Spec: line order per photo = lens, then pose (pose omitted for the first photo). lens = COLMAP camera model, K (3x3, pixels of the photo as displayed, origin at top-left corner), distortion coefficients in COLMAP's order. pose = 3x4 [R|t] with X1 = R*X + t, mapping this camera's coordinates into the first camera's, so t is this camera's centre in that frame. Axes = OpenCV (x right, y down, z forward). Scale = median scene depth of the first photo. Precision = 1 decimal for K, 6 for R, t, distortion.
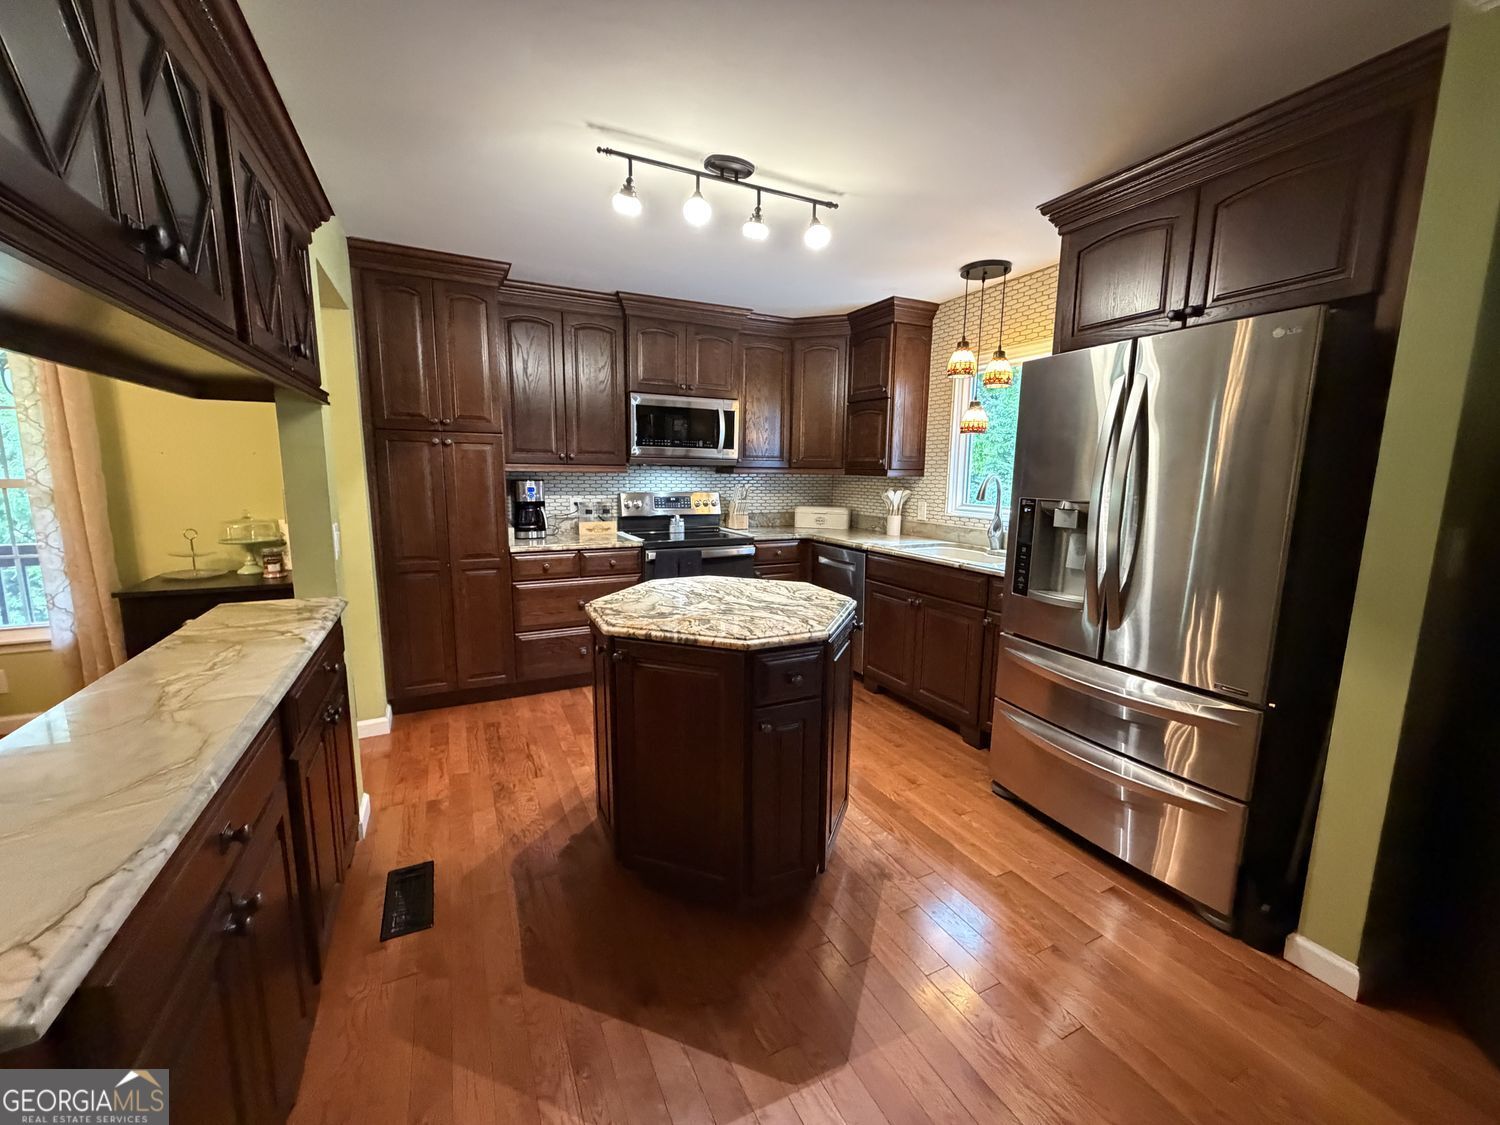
lens RADIAL K [[601.2, 0, 748.3], [0, 601.2, 561.1], [0, 0, 1]] dist [-0.003490, 0.000626]
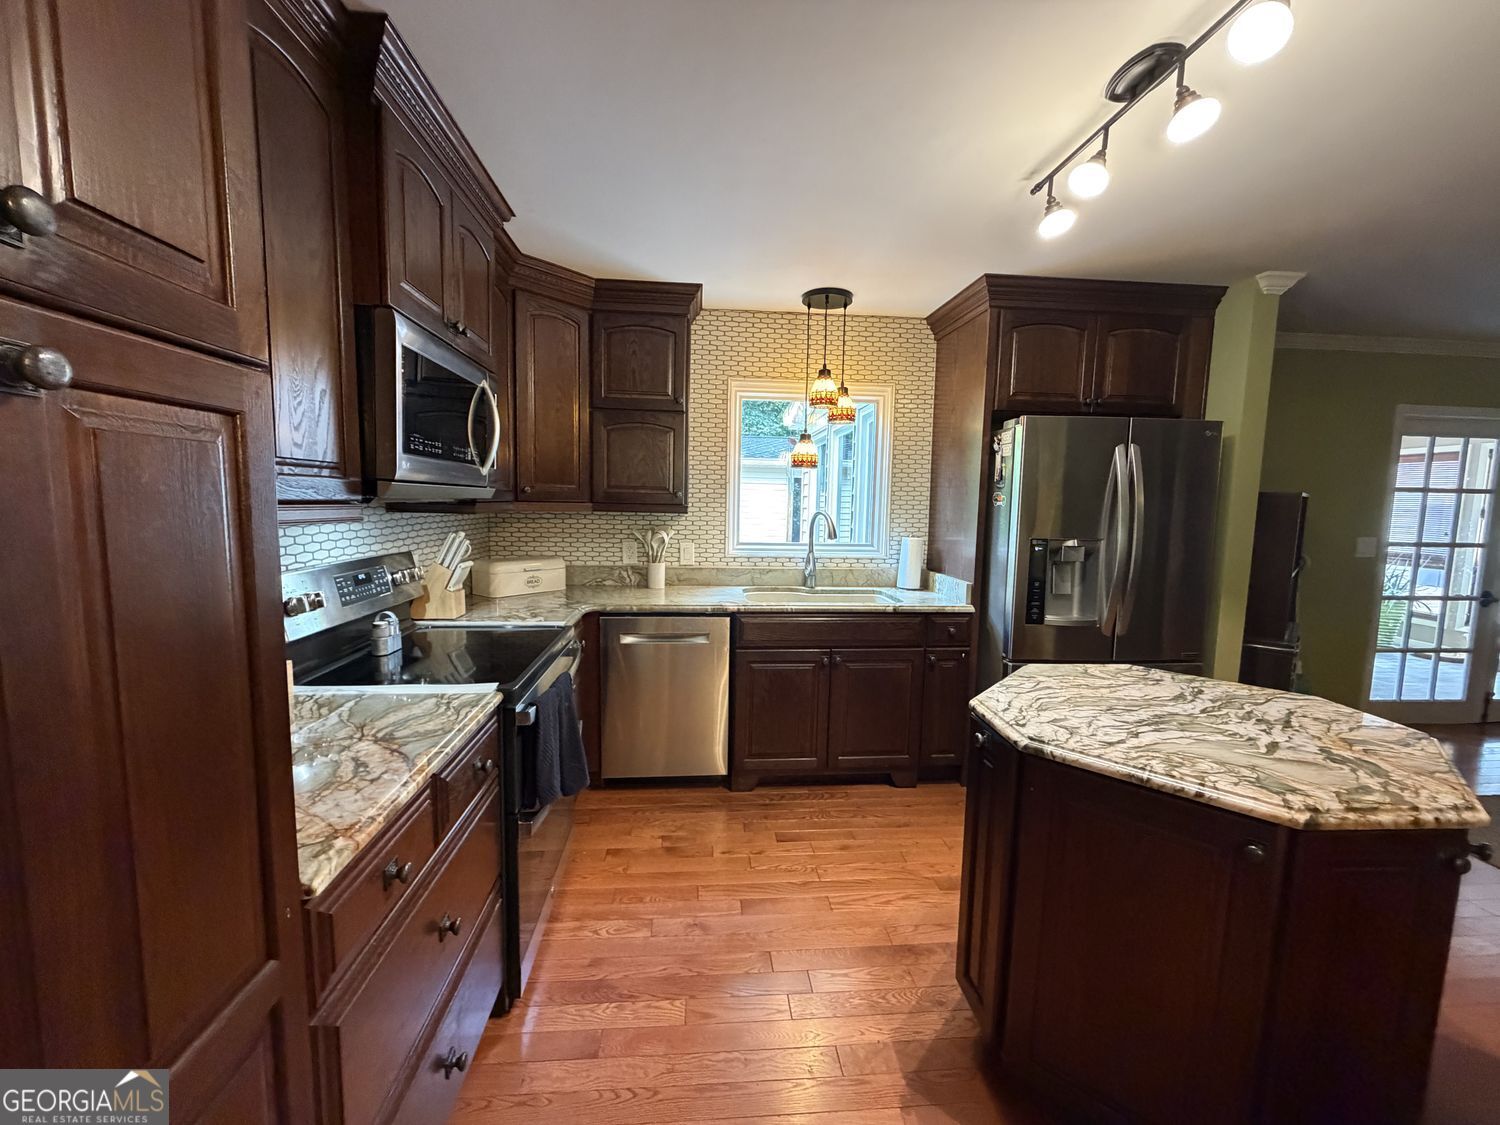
lens RADIAL K [[601.2, 0, 742.1], [0, 601.2, 560.6], [0, 0, 1]] dist [-0.003490, 0.000626]
pose [[0.370436, -0.099613, 0.923501, -0.534070], [0.124472, 0.990589, 0.056921, -0.134347], [-0.920480, 0.093864, 0.379349, 0.746493]]
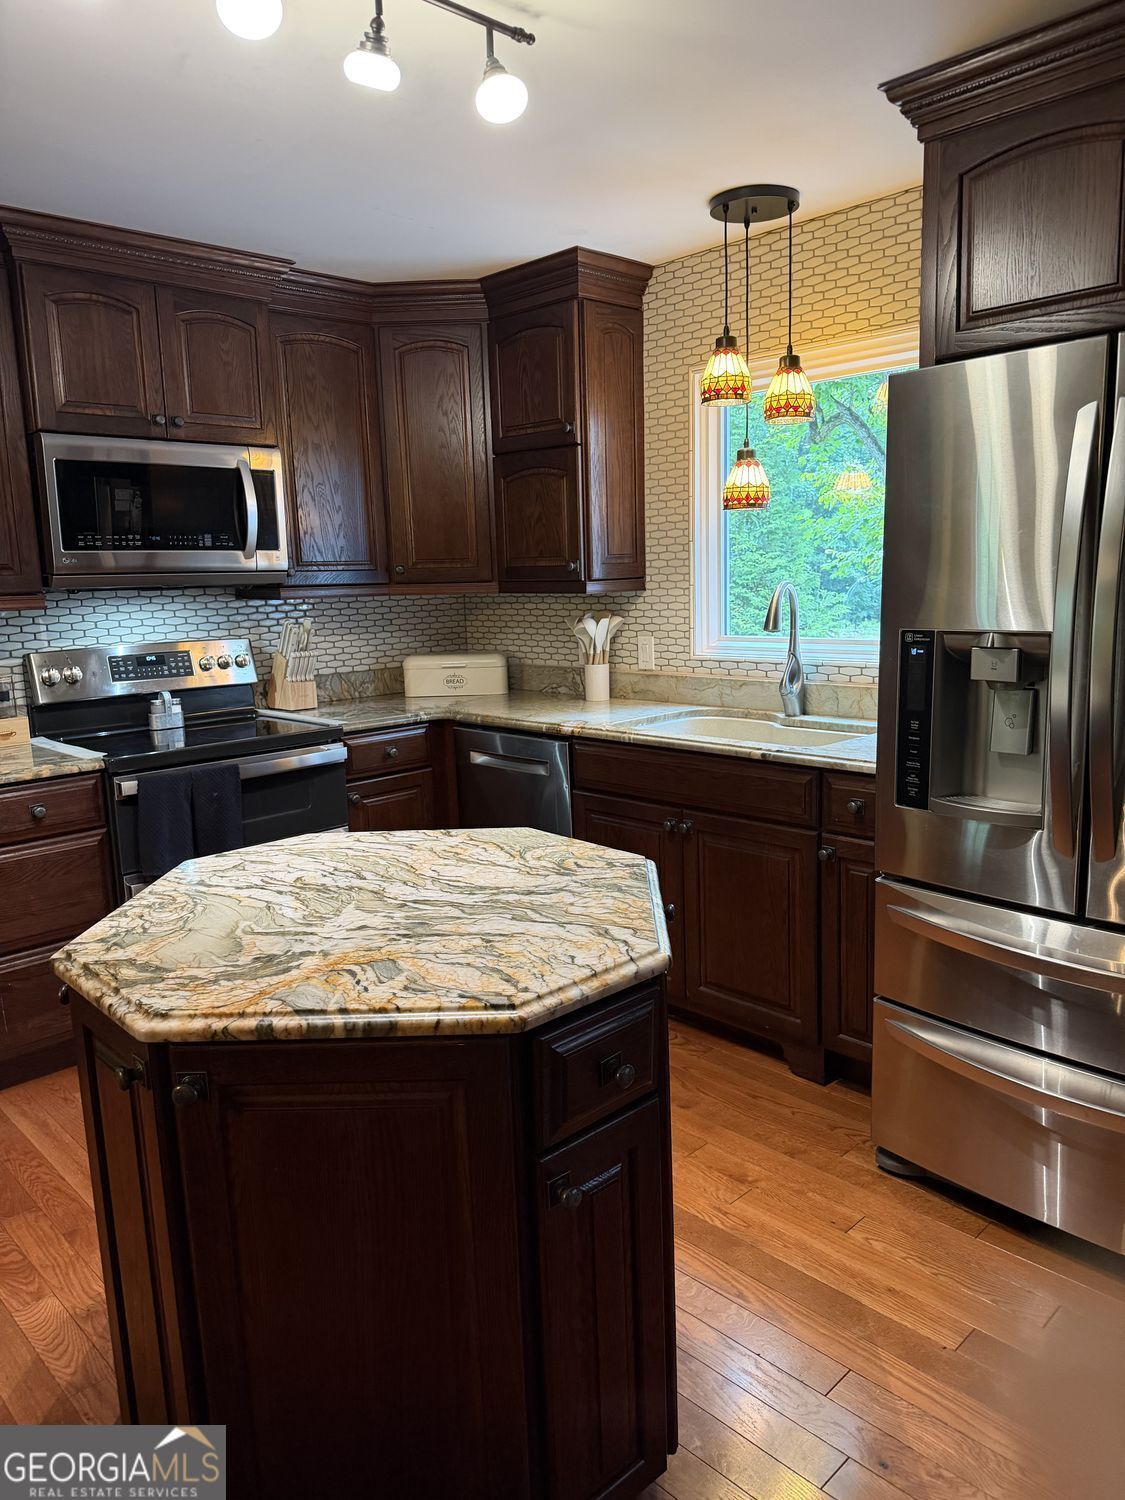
lens RADIAL K [[1051.3, 0, 572.9], [0, 1051.3, 750.5], [0, 0, 1]] dist [0.068000, -0.063523]
pose [[0.949449, -0.091780, 0.300205, -0.085438], [0.086468, 0.995773, 0.030963, -0.035993], [-0.301778, -0.003440, 0.953372, 0.125793]]
